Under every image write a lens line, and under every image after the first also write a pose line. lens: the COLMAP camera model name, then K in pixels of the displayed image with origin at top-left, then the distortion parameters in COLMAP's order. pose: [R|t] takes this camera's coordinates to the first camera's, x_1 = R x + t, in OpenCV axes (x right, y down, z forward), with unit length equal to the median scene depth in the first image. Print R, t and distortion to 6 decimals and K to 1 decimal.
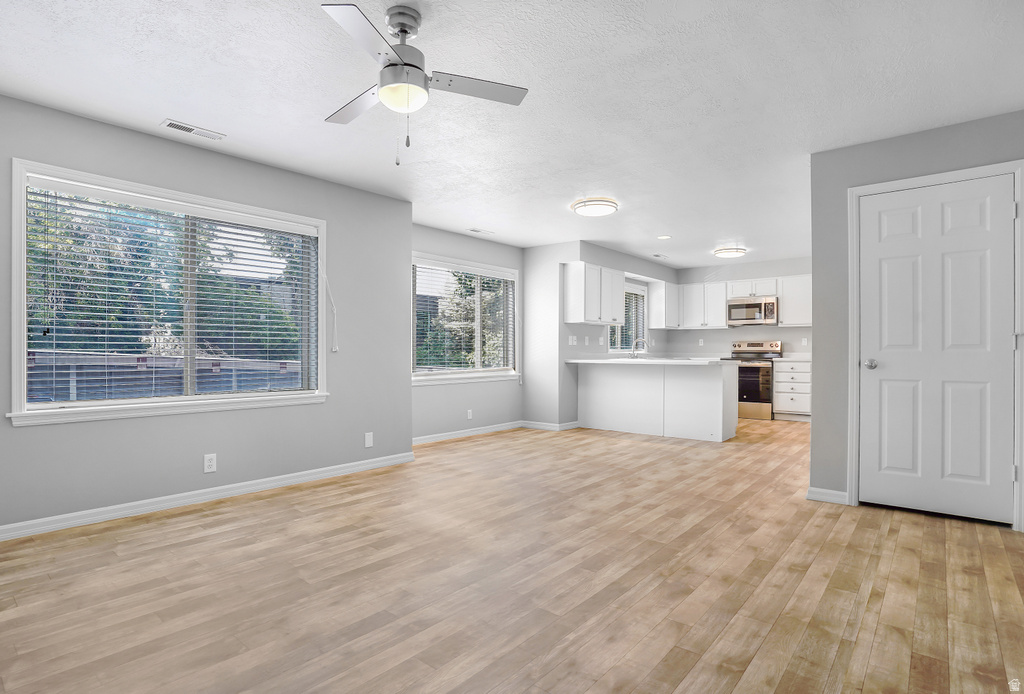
lens RADIAL K [[524.7, 0, 507.8], [0, 524.7, 348.7], [0, 0, 1]] dist [-0.022421, 0.005127]
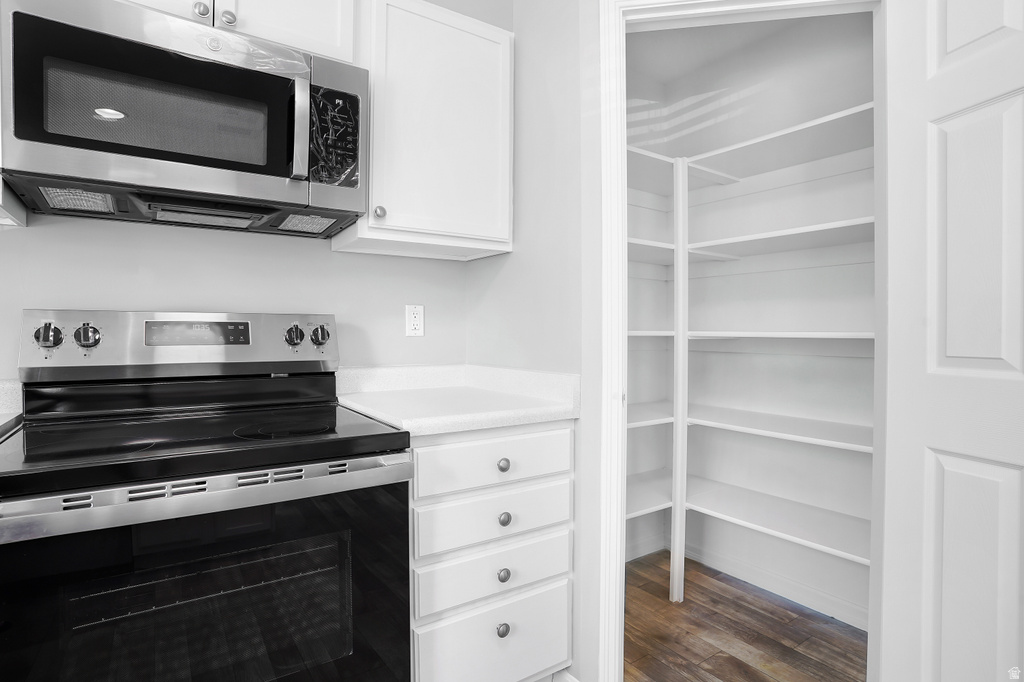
lens RADIAL K [[524.7, 0, 535.2], [0, 524.7, 334.6], [0, 0, 1]] dist [-0.022421, 0.005127]
pose [[0.278393, -0.002805, 0.960463, 0.349095], [-0.010337, 0.999929, 0.005916, -0.009238], [-0.960412, -0.011575, 0.278344, 0.872997]]
